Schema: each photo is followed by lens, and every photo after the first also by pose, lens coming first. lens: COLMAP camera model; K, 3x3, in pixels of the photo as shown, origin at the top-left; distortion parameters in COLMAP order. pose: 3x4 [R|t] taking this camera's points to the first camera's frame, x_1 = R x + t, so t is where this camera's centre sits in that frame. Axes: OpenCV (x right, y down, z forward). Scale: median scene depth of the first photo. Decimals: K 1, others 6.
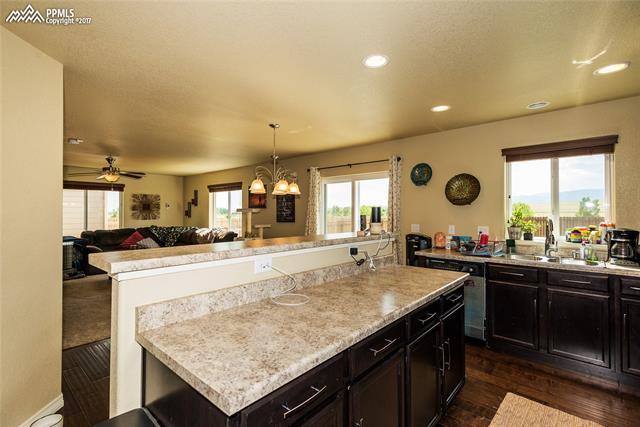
lens RADIAL K [[306.8, 0, 310.0], [0, 306.8, 213.0], [0, 0, 1]] dist [0.012225, -0.000248]
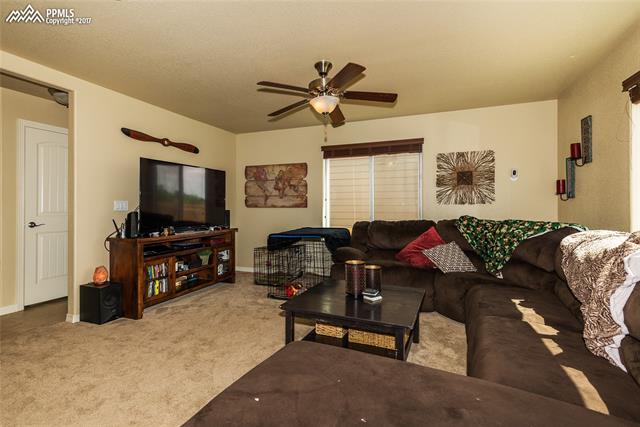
lens RADIAL K [[306.8, 0, 318.5], [0, 306.8, 205.0], [0, 0, 1]] dist [0.012225, -0.000248]
pose [[0.365974, -0.009547, -0.930576, -0.179838], [0.002204, 0.999953, -0.009393, 0.029653], [0.930623, 0.001387, 0.365978, 0.668963]]
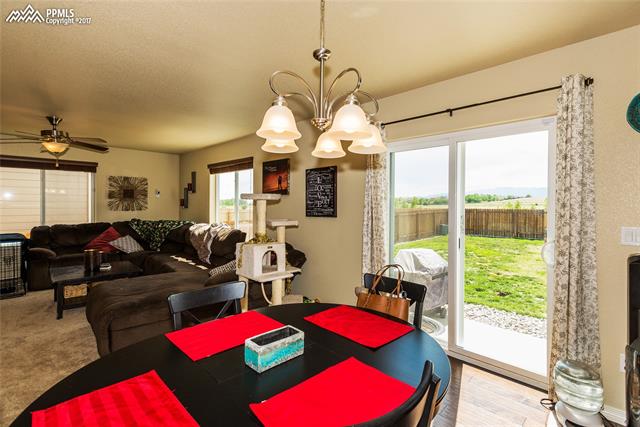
lens RADIAL K [[306.8, 0, 310.6], [0, 306.8, 204.6], [0, 0, 1]] dist [0.012225, -0.000248]
pose [[0.998594, 0.004990, -0.052778, -0.053278], [-0.004866, 0.999985, 0.002481, 0.002858], [0.052790, -0.002221, 0.998603, 0.300688]]
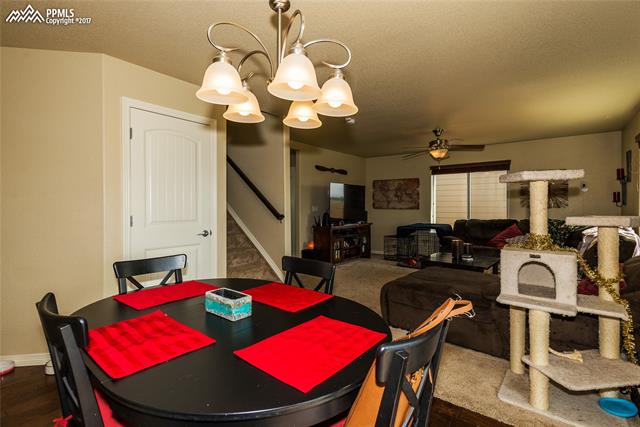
lens RADIAL K [[306.8, 0, 318.5], [0, 306.8, 208.0], [0, 0, 1]] dist [0.012225, -0.000248]
pose [[0.083496, 0.004456, -0.996498, 0.109409], [-0.000162, 0.999990, 0.004458, 0.020218], [0.996508, -0.000211, 0.083496, 0.501842]]
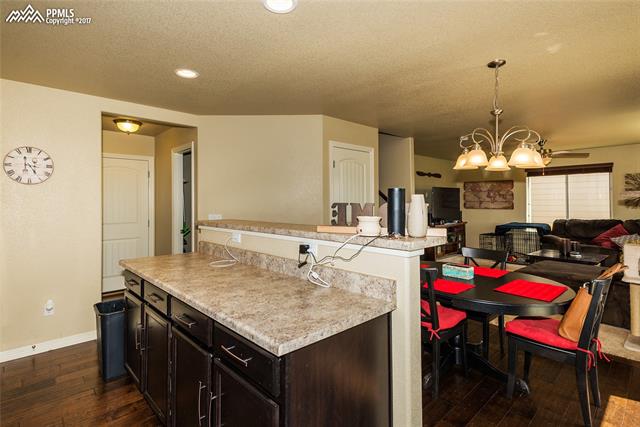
lens RADIAL K [[321.3, 0, 315.9], [0, 321.3, 197.2], [0, 0, 1]] dist [0.009921, -0.001937]
pose [[-0.079015, -0.015902, -0.996747, 0.288031], [0.006262, 0.999845, -0.016448, 0.002619], [0.996854, -0.007542, -0.078904, 0.332766]]
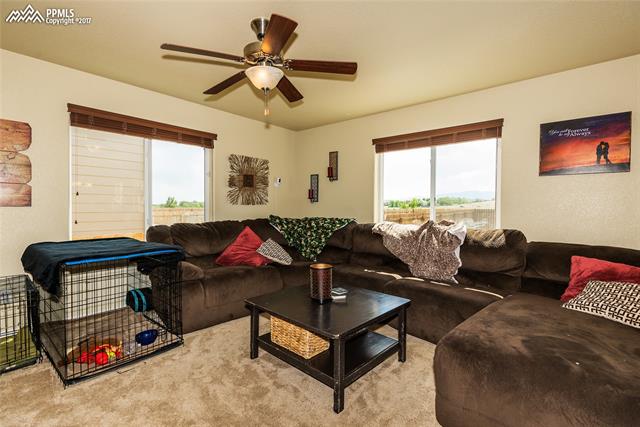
lens RADIAL K [[298.8, 0, 310.6], [0, 298.8, 211.8], [0, 0, 1]] dist [0.023276, 0.000573]
pose [[0.999639, 0.004626, 0.026456, -0.483057], [-0.005091, 0.999833, 0.017538, 0.027091], [-0.026371, -0.017666, 0.999496, 0.523201]]
